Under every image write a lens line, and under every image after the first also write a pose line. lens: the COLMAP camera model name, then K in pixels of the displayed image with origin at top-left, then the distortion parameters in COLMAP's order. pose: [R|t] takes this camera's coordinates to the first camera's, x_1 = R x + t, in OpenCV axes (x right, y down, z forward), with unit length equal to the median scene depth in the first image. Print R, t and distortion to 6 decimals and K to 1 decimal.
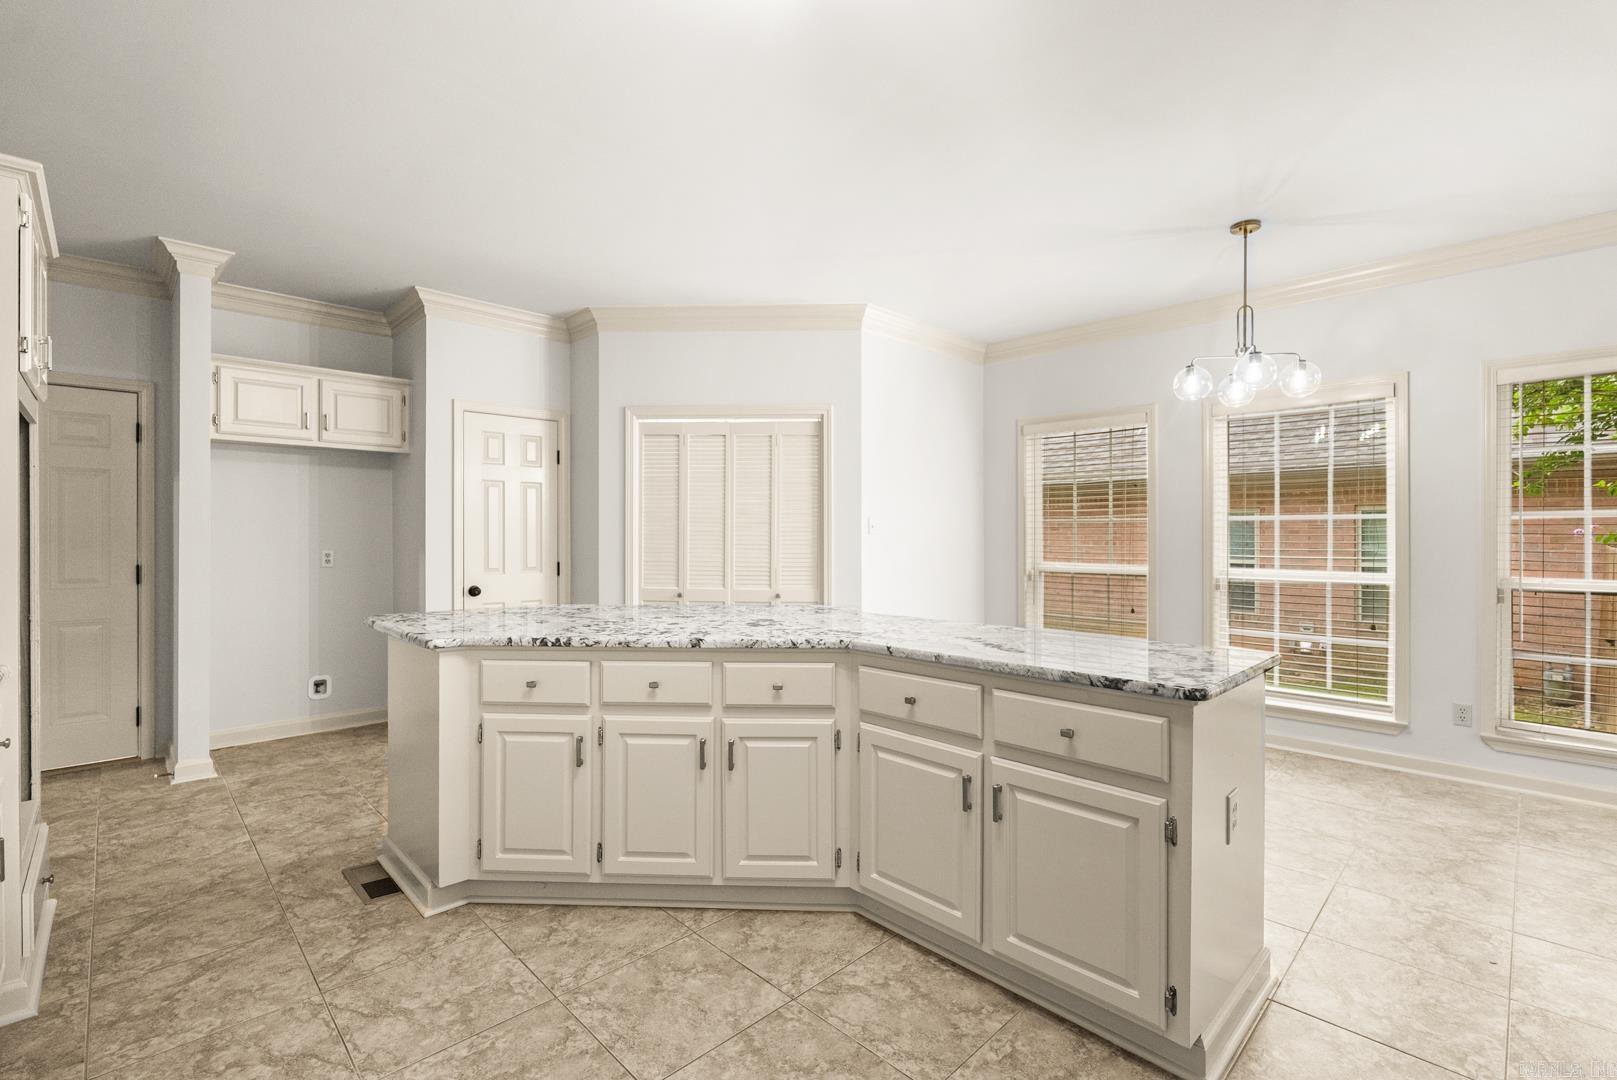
lens RADIAL K [[717.4, 0, 810.9], [0, 717.4, 534.2], [0, 0, 1]] dist [-0.010212, 0.002539]
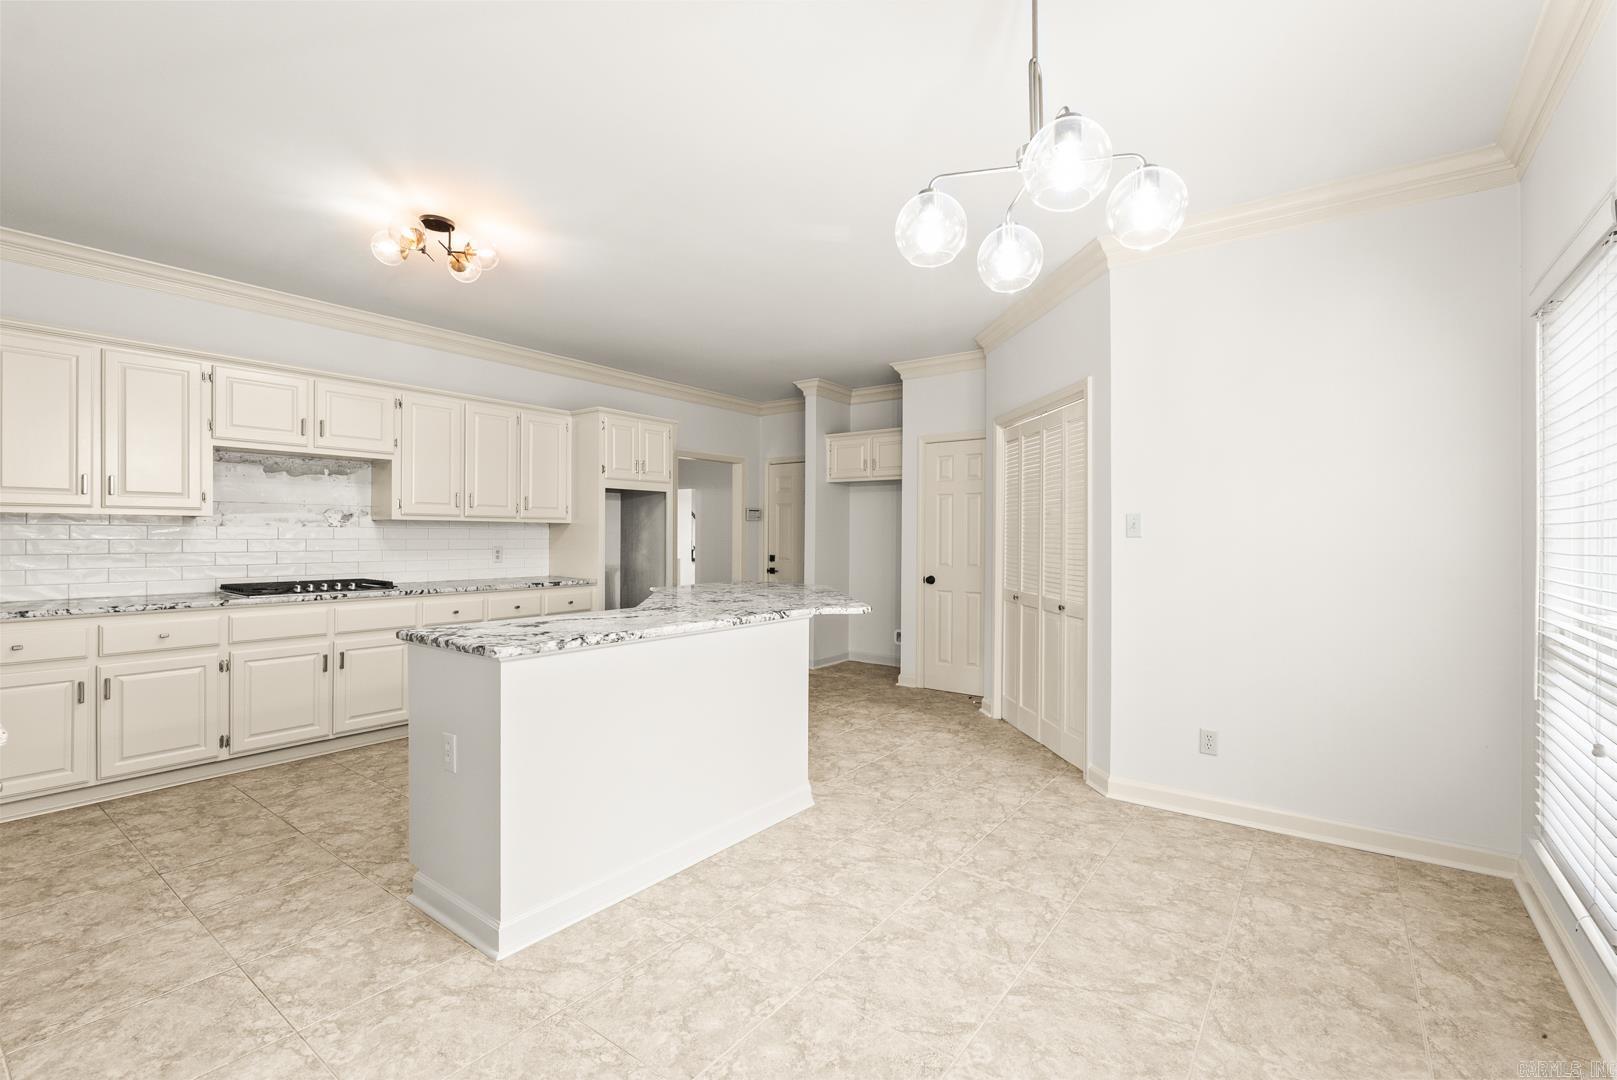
lens RADIAL K [[717.4, 0, 812.0], [0, 717.4, 534.3], [0, 0, 1]] dist [-0.010212, 0.002539]
pose [[0.156335, -0.000856, -0.987704, 1.262635], [-0.002209, 0.999997, -0.001216, -0.002053], [0.987702, 0.002372, 0.156332, 0.926016]]
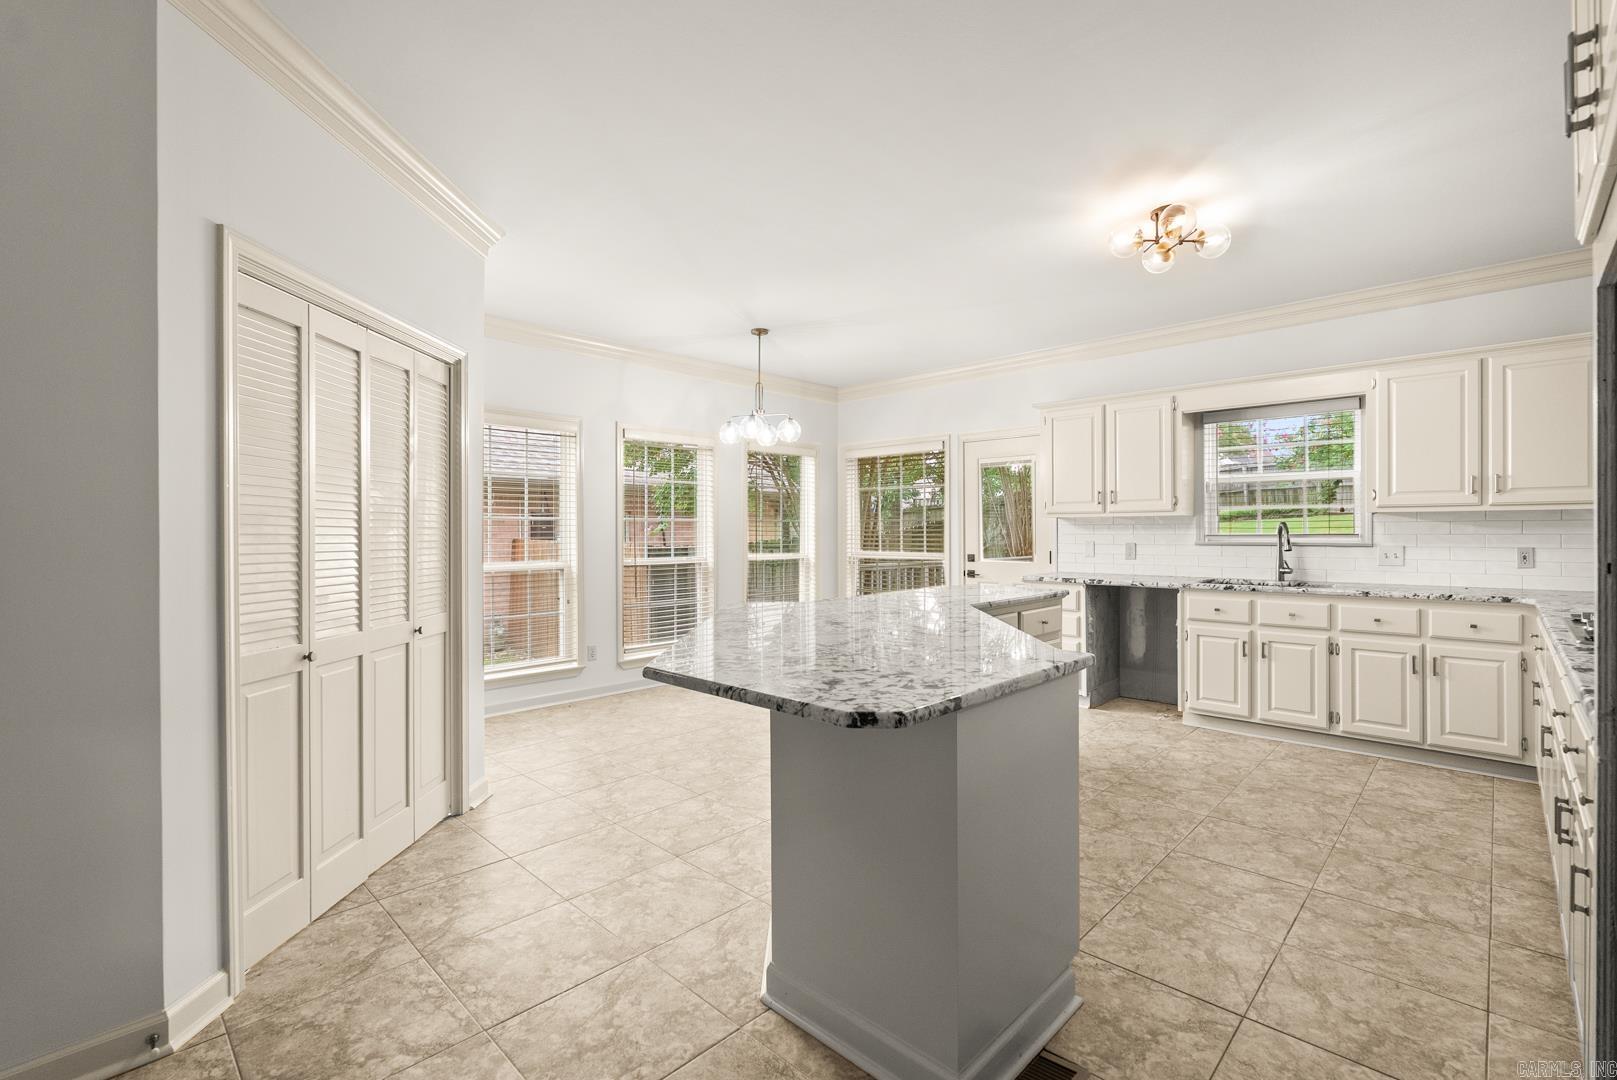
lens RADIAL K [[717.4, 0, 810.9], [0, 717.4, 535.0], [0, 0, 1]] dist [-0.010212, 0.002539]
pose [[-0.025469, -0.004764, 0.999664, -1.119433], [0.001233, 0.999988, 0.004797, 0.000155], [-0.999675, 0.001355, -0.025462, 1.107032]]
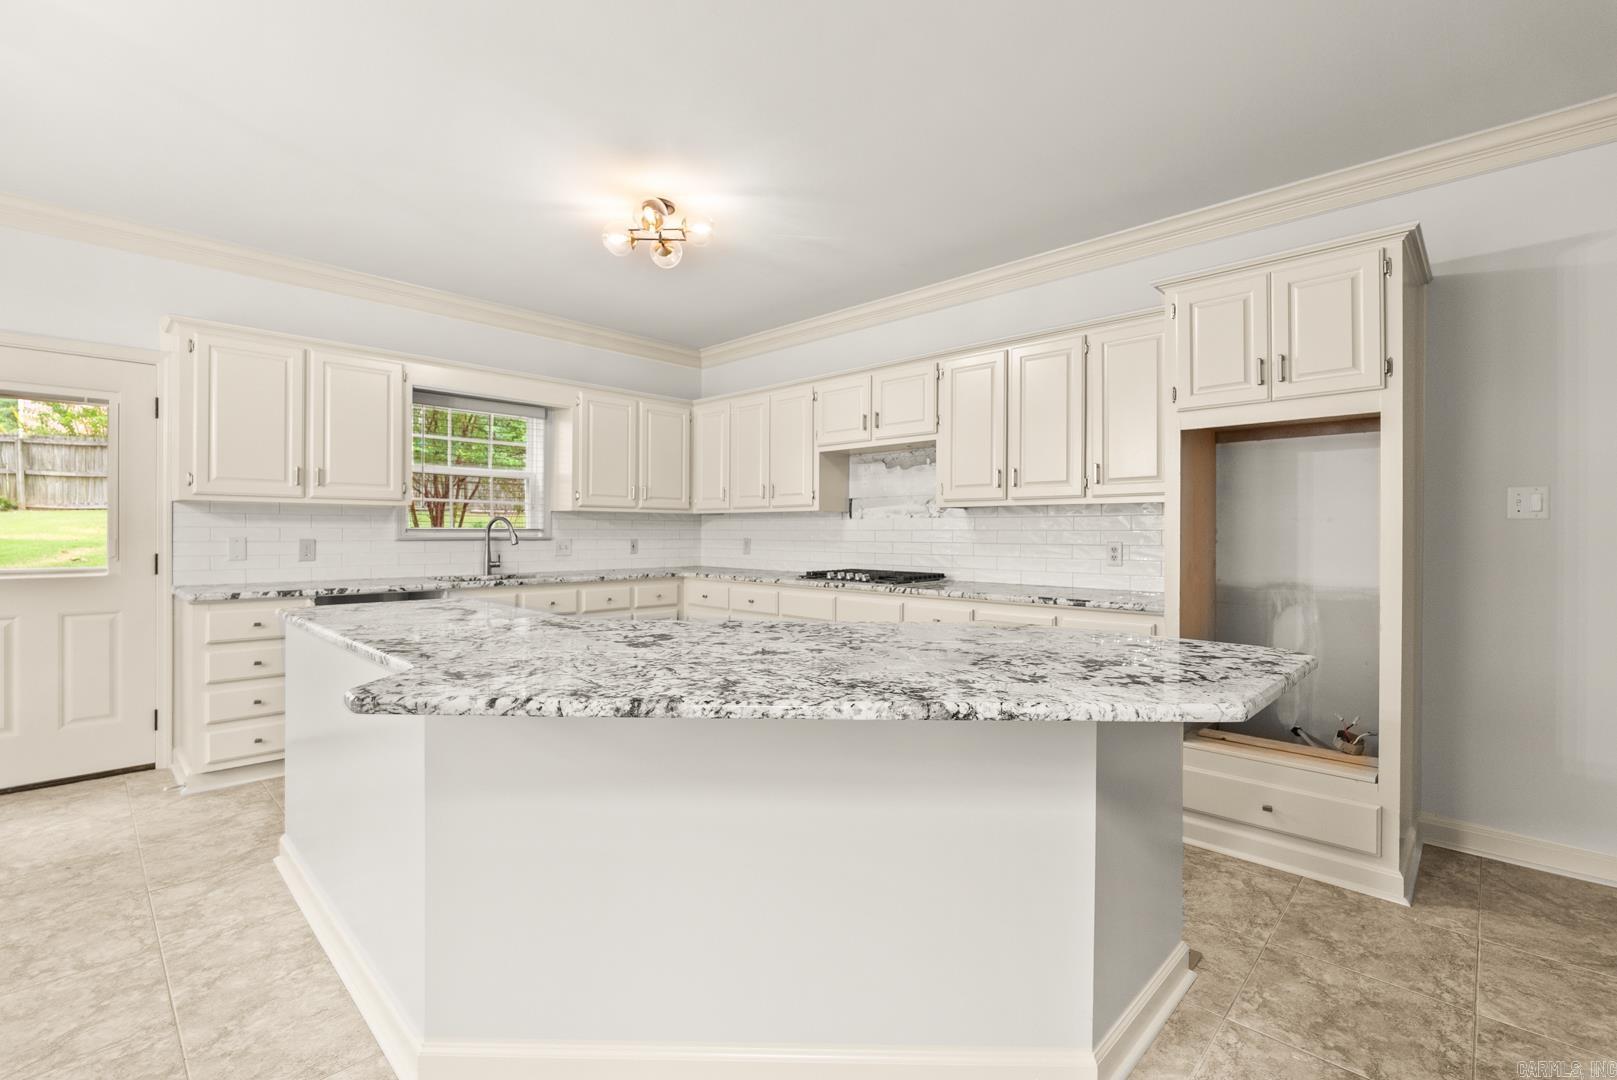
lens RADIAL K [[717.4, 0, 806.2], [0, 717.4, 538.3], [0, 0, 1]] dist [-0.010212, 0.002539]
pose [[-0.999630, -0.002581, -0.027075, -0.199650], [-0.002717, 0.999984, 0.004978, 0.019290], [0.027062, 0.005050, -0.999621, 1.663845]]
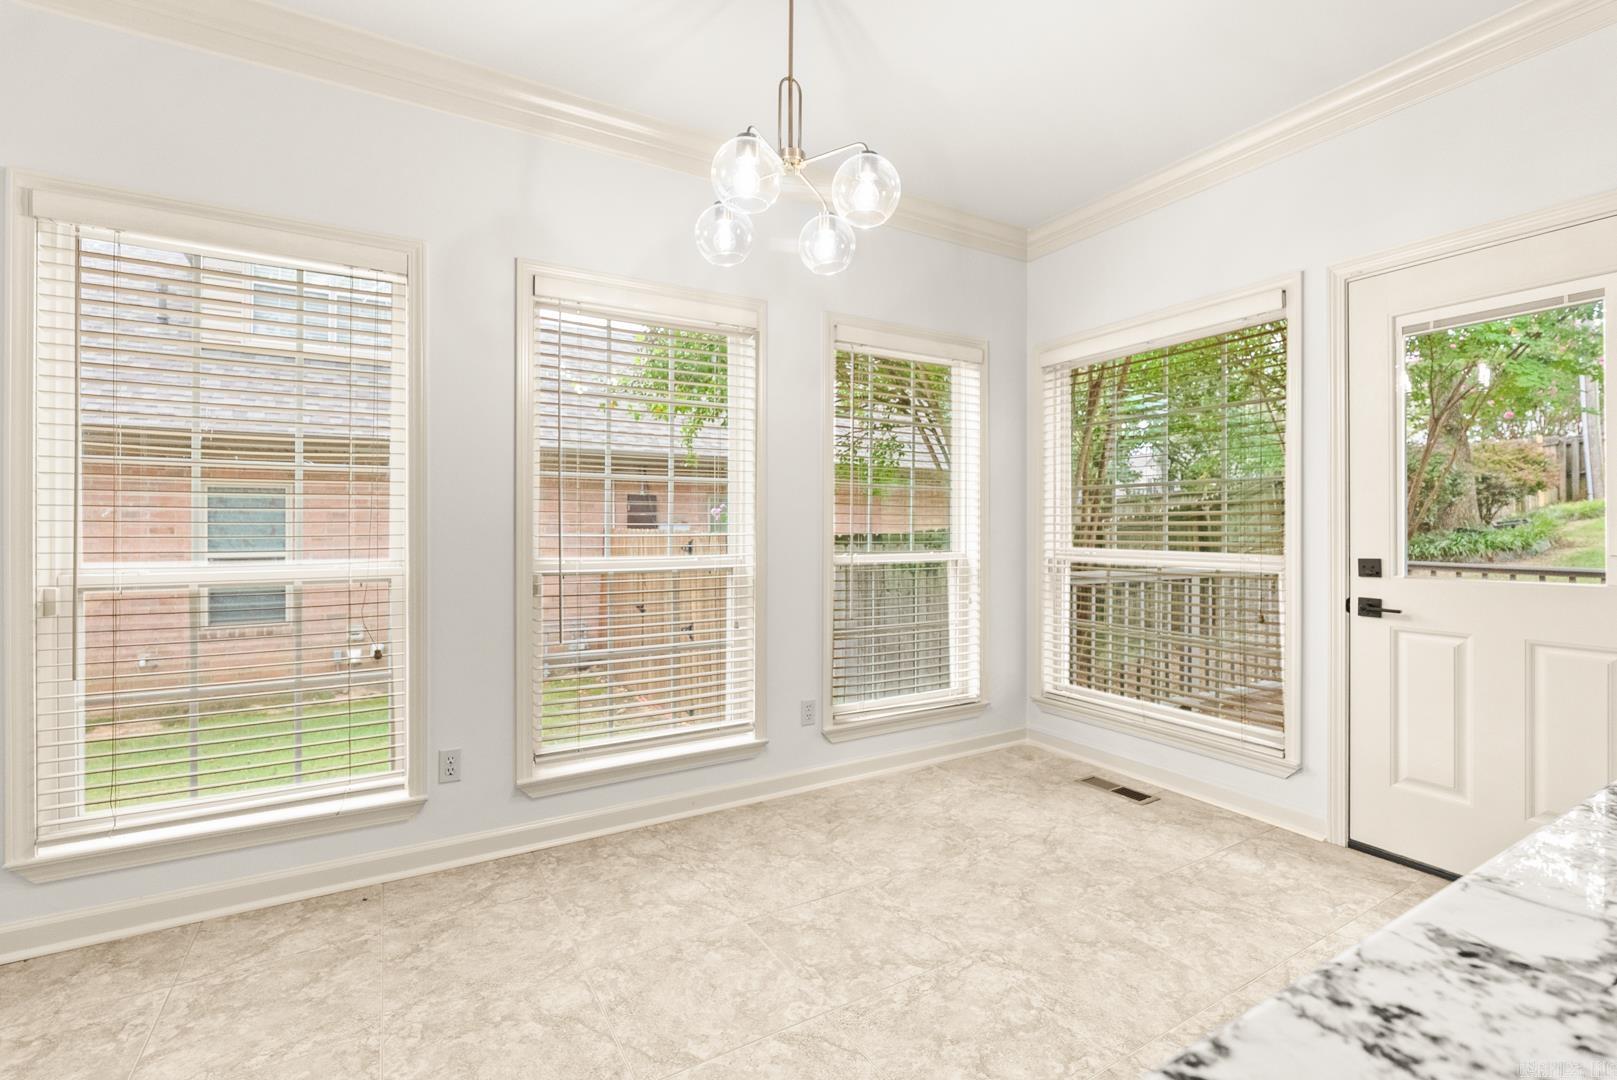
lens RADIAL K [[717.4, 0, 815.3], [0, 717.4, 528.6], [0, 0, 1]] dist [-0.010212, 0.002539]
pose [[0.232385, 0.001657, 0.972623, 0.086161], [-0.002974, 0.999995, -0.000993, 0.037451], [-0.972619, -0.002662, 0.232388, 1.014277]]
